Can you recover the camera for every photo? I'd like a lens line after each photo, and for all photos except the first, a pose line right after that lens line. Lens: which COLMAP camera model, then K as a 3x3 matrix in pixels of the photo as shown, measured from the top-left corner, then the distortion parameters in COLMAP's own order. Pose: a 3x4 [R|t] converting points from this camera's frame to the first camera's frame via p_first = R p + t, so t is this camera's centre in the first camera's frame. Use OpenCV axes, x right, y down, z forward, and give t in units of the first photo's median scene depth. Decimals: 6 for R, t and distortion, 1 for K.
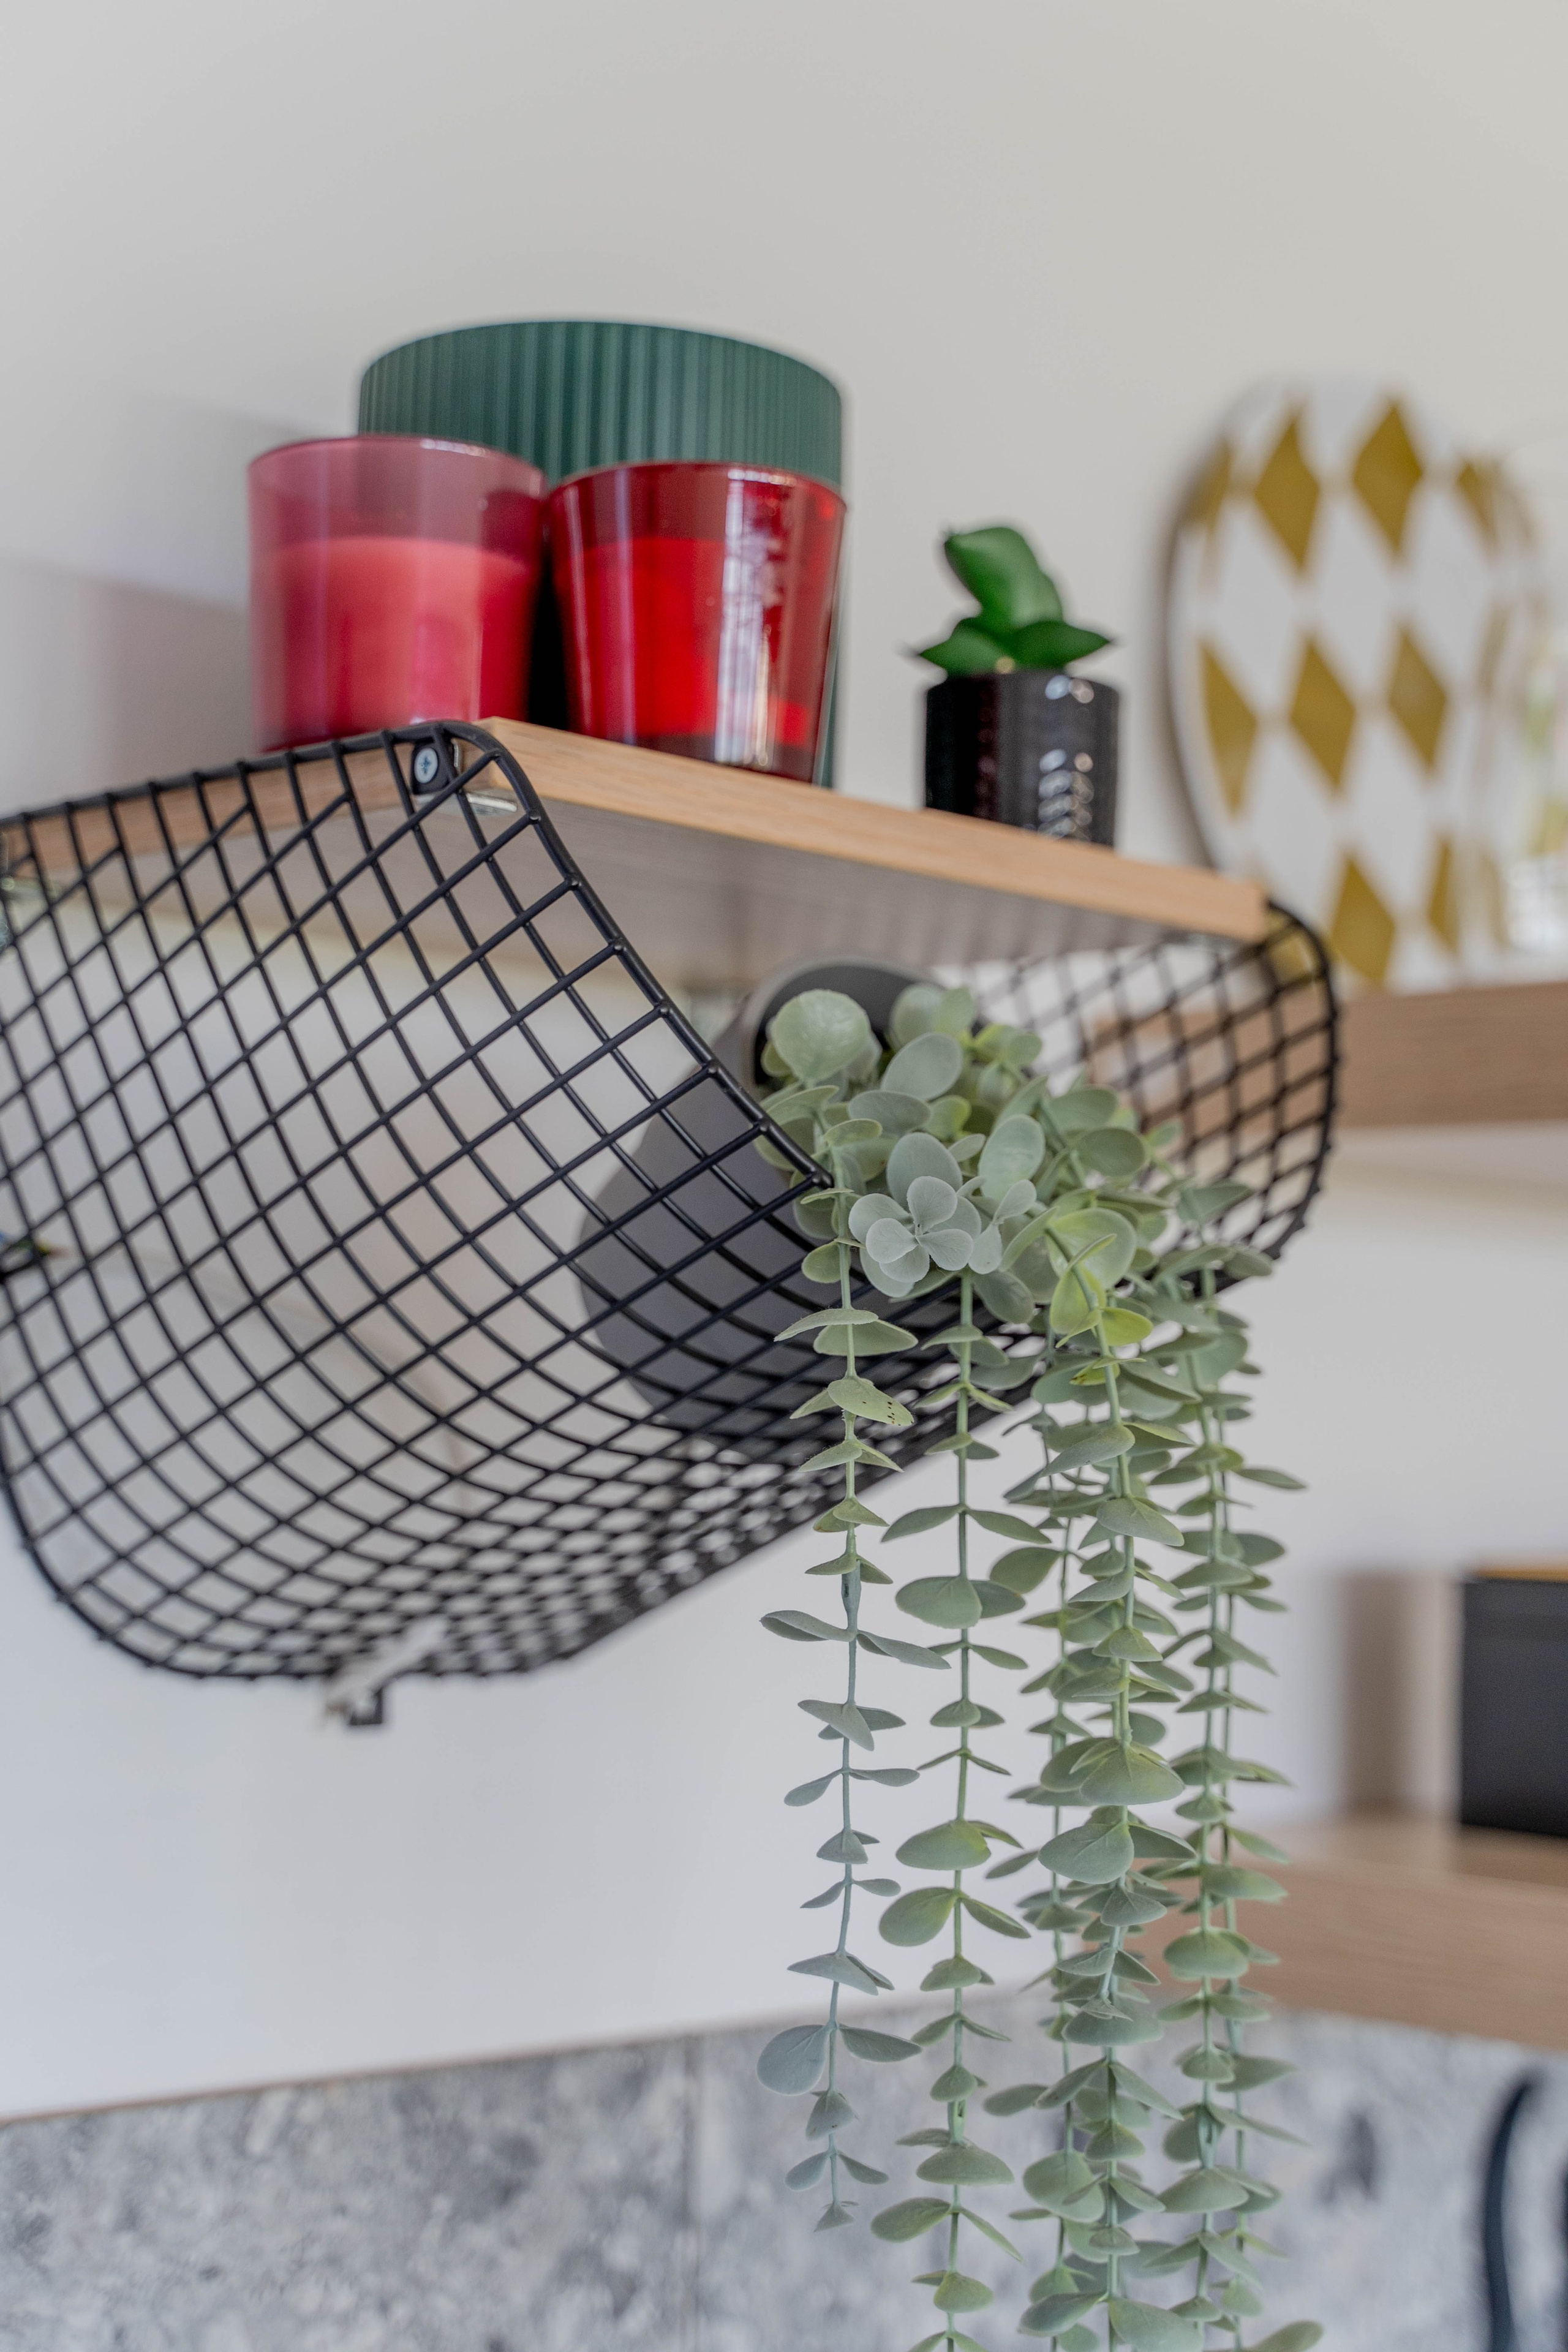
lens RADIAL K [[3482.5, 0, 784.0], [0, 3482.5, 1176.0], [0, 0, 1]] dist [-0.036401, -0.107386]
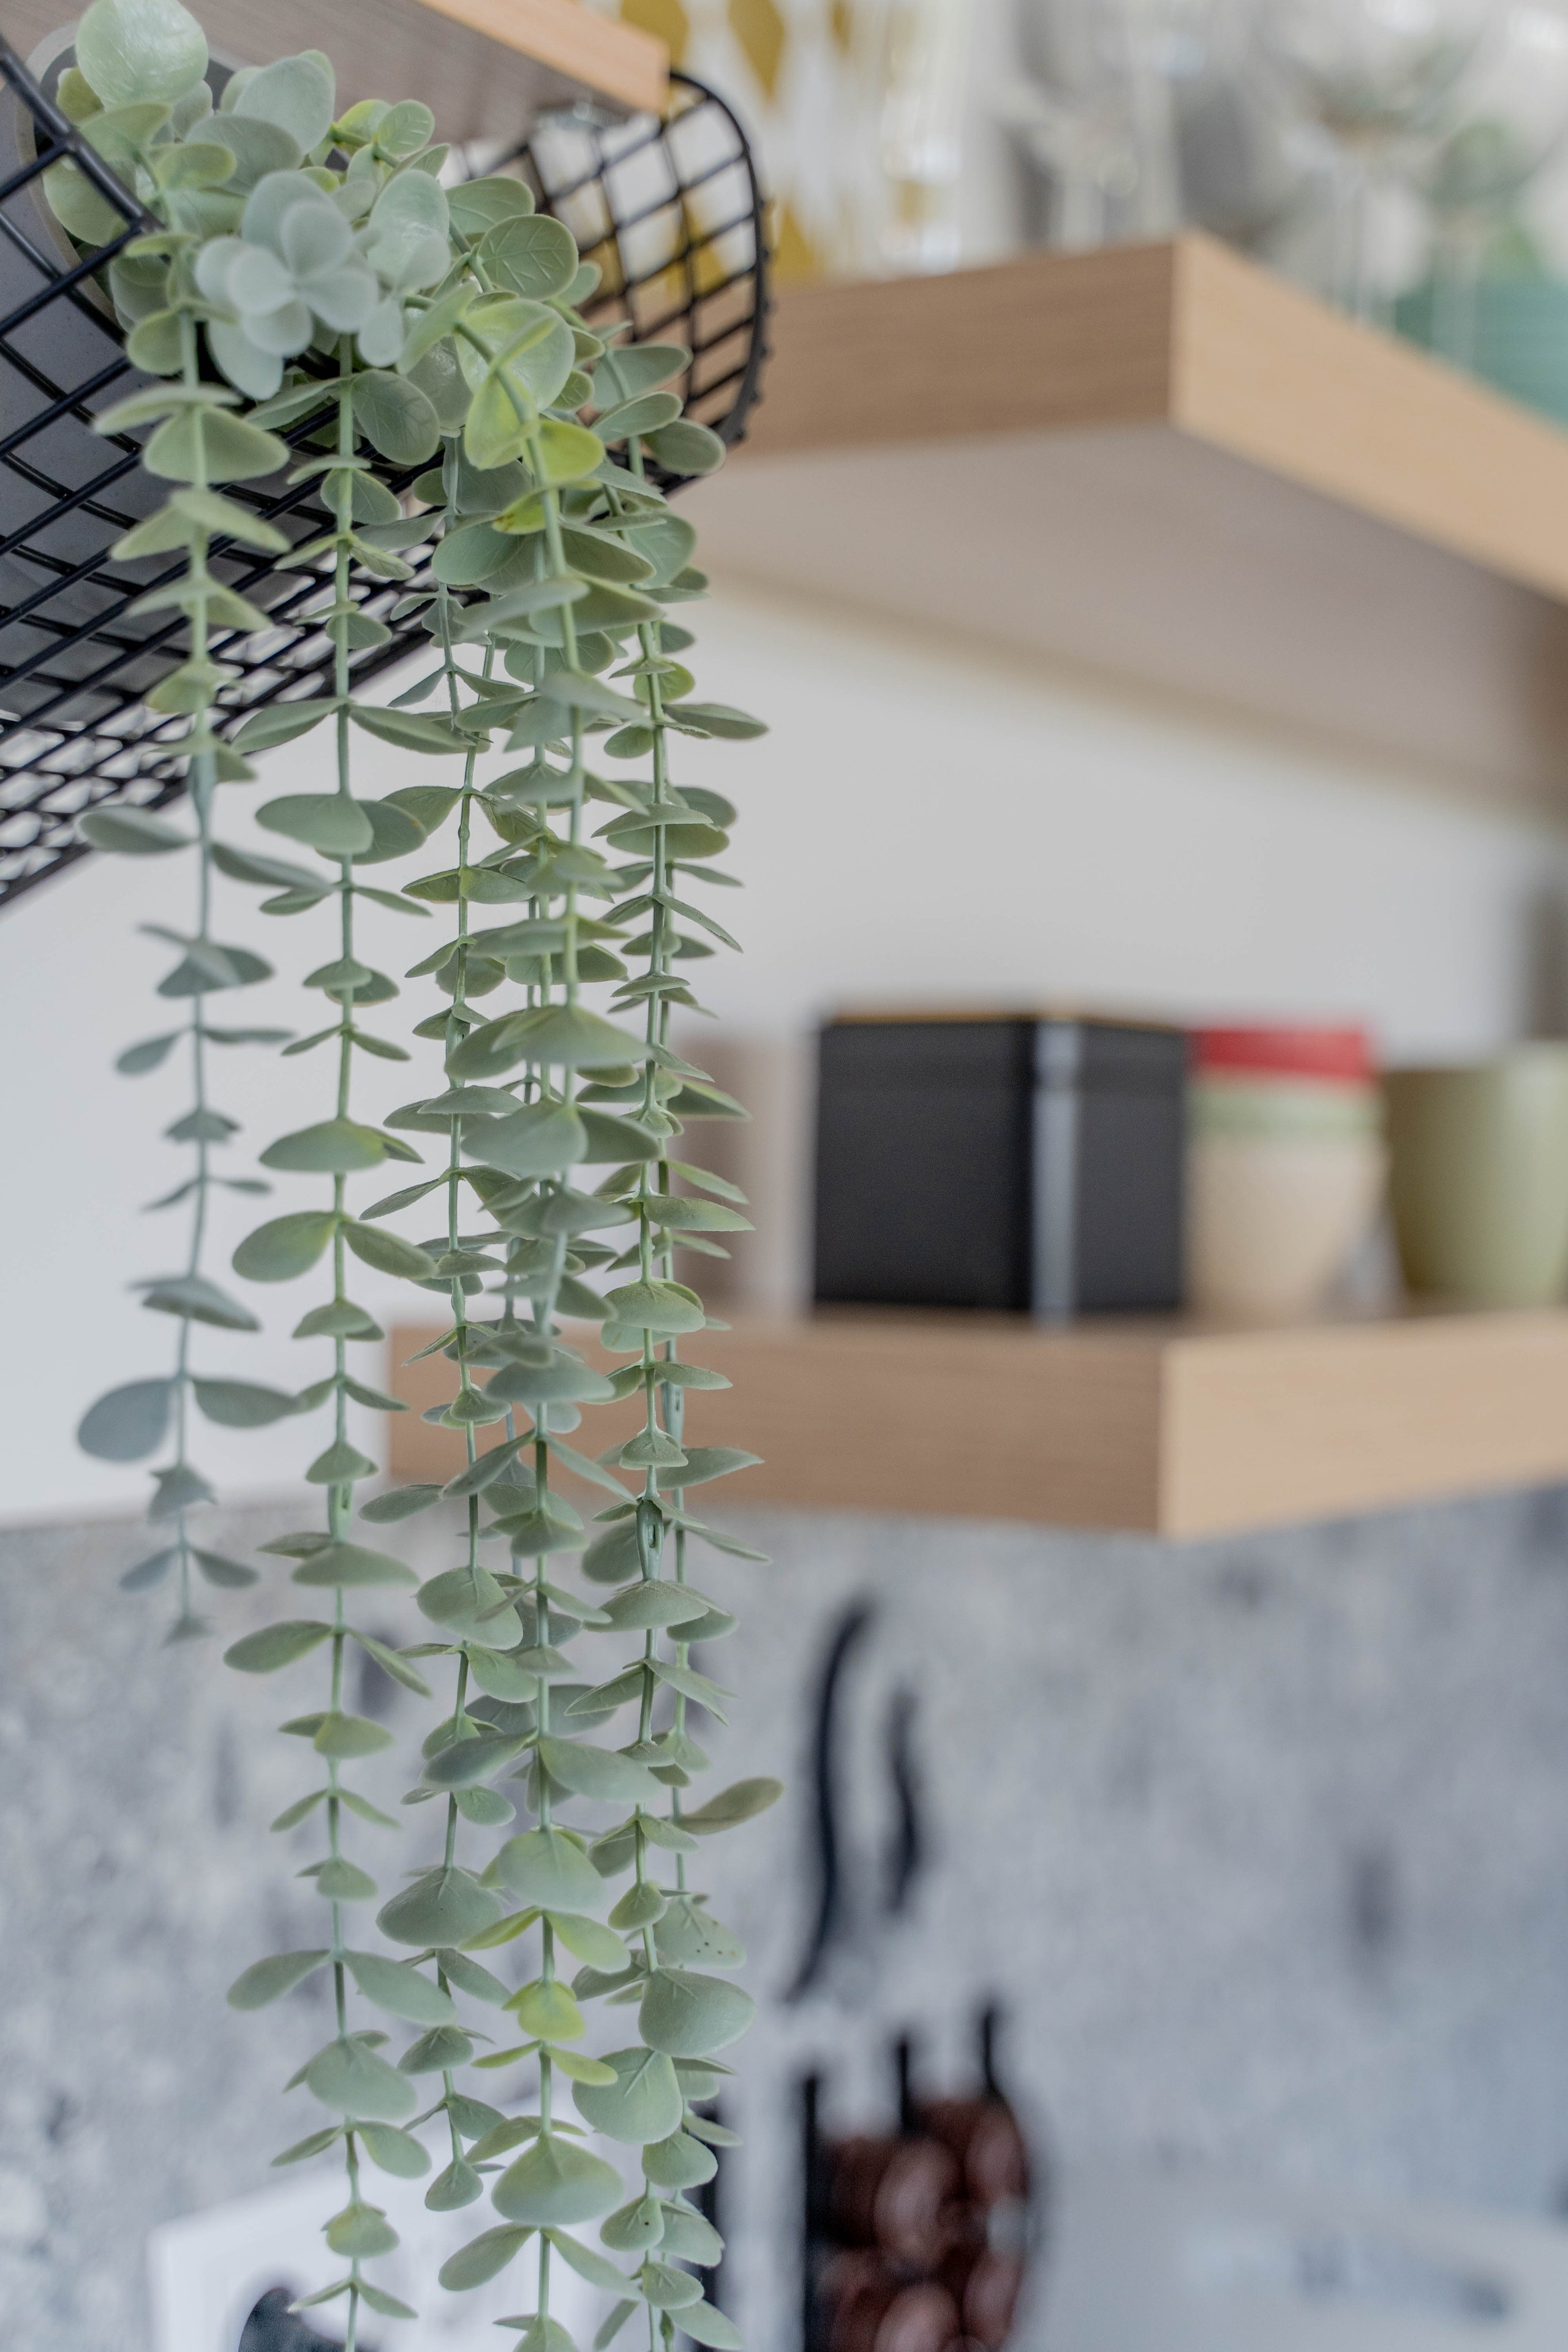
lens RADIAL K [[3657.2, 0, 784.0], [0, 3657.2, 1176.0], [0, 0, 1]] dist [0.017306, -0.034749]
pose [[0.975351, -0.009856, 0.220439, -0.030185], [-0.013704, 0.994368, 0.105093, 0.112770], [-0.220234, -0.105524, 0.969723, 0.212519]]
